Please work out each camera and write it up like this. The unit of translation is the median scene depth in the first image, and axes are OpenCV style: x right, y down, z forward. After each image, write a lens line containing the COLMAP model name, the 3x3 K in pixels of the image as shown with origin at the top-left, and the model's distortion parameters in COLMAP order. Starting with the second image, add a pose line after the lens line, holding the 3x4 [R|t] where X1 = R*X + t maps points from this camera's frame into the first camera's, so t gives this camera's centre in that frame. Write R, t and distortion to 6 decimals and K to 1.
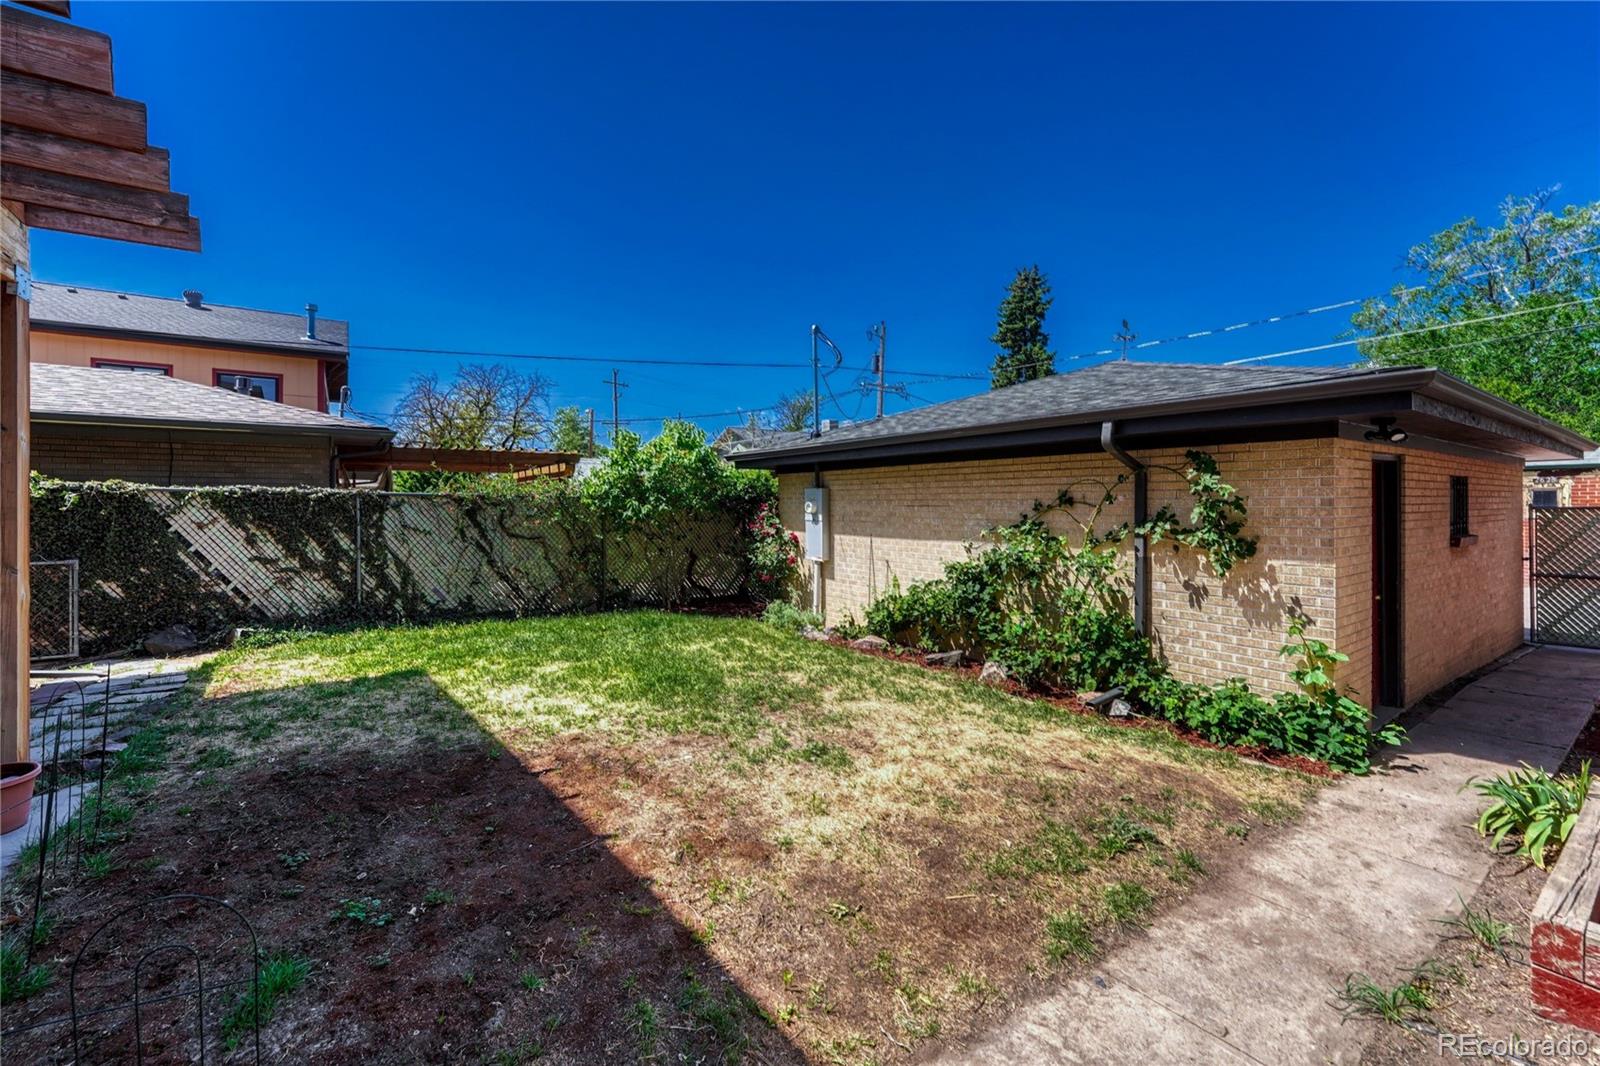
lens RADIAL K [[660.2, 0, 786.5], [0, 660.2, 500.8], [0, 0, 1]] dist [-0.002166, 0.000579]
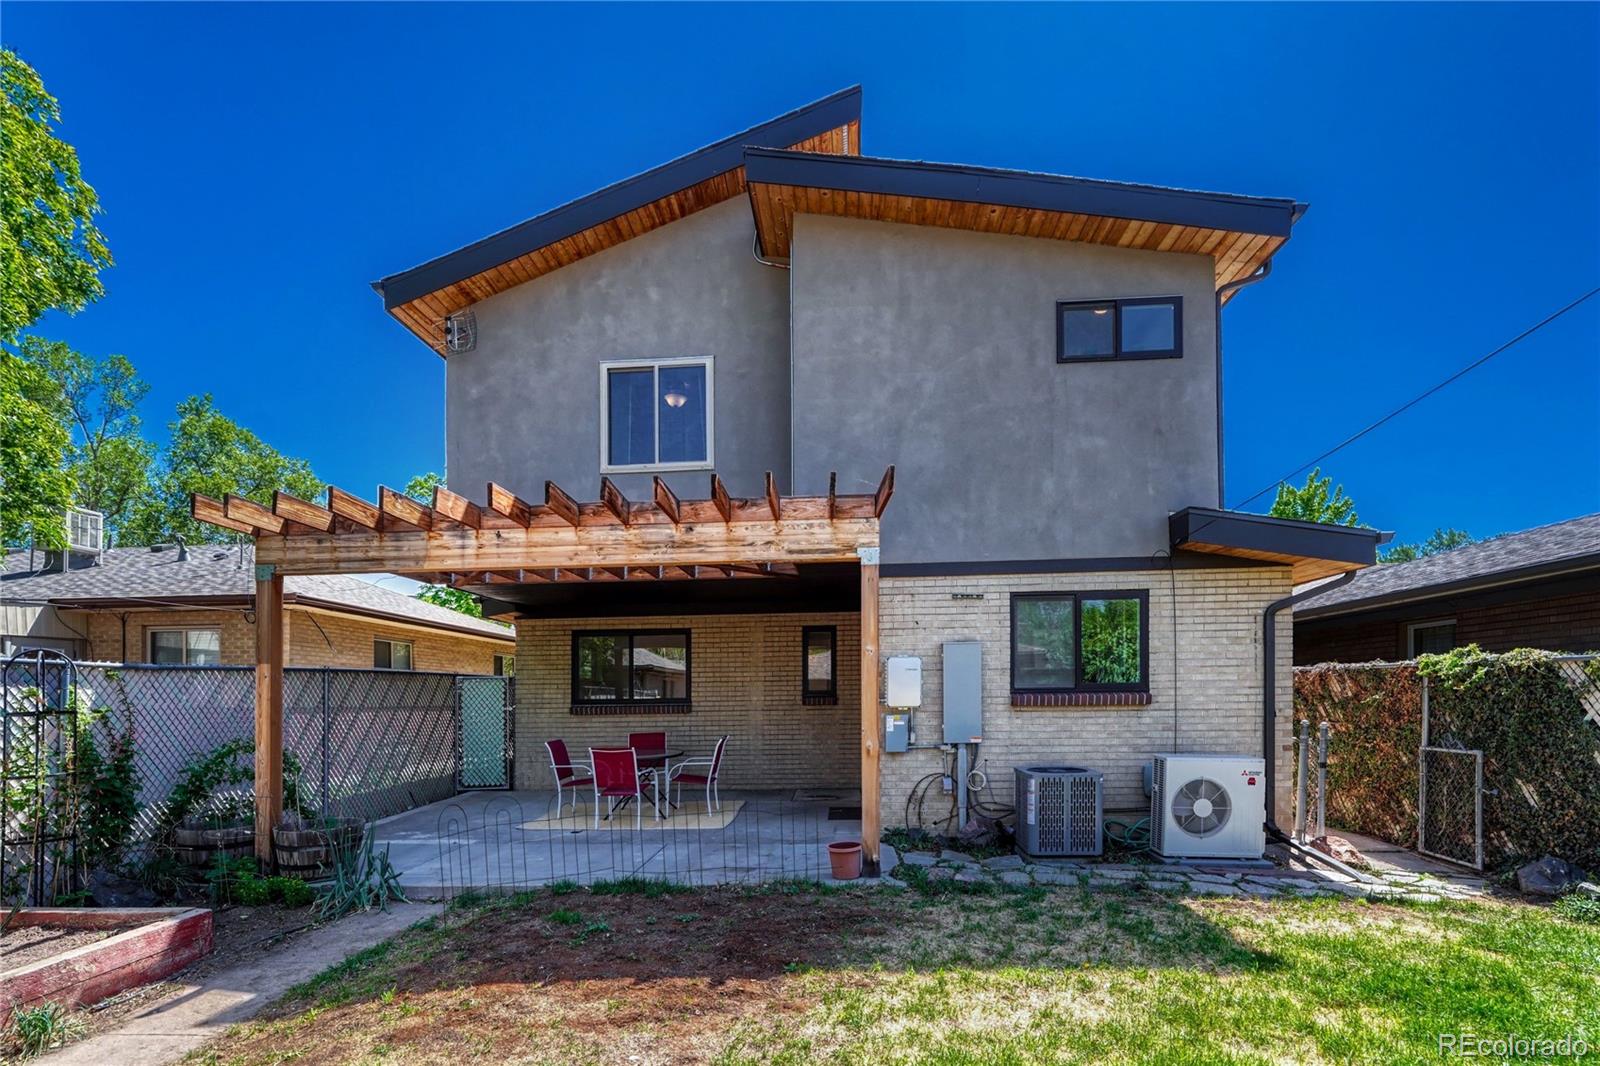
lens RADIAL K [[800.2, 0, 790.2], [0, 800.2, 693.0], [0, 0, 1]] dist [0.000573, -0.001255]
pose [[-0.631645, 0.000862, -0.775258, 0.189580], [0.016885, 0.999777, -0.012645, 0.014217], [0.775074, -0.021078, -0.631519, 0.808882]]
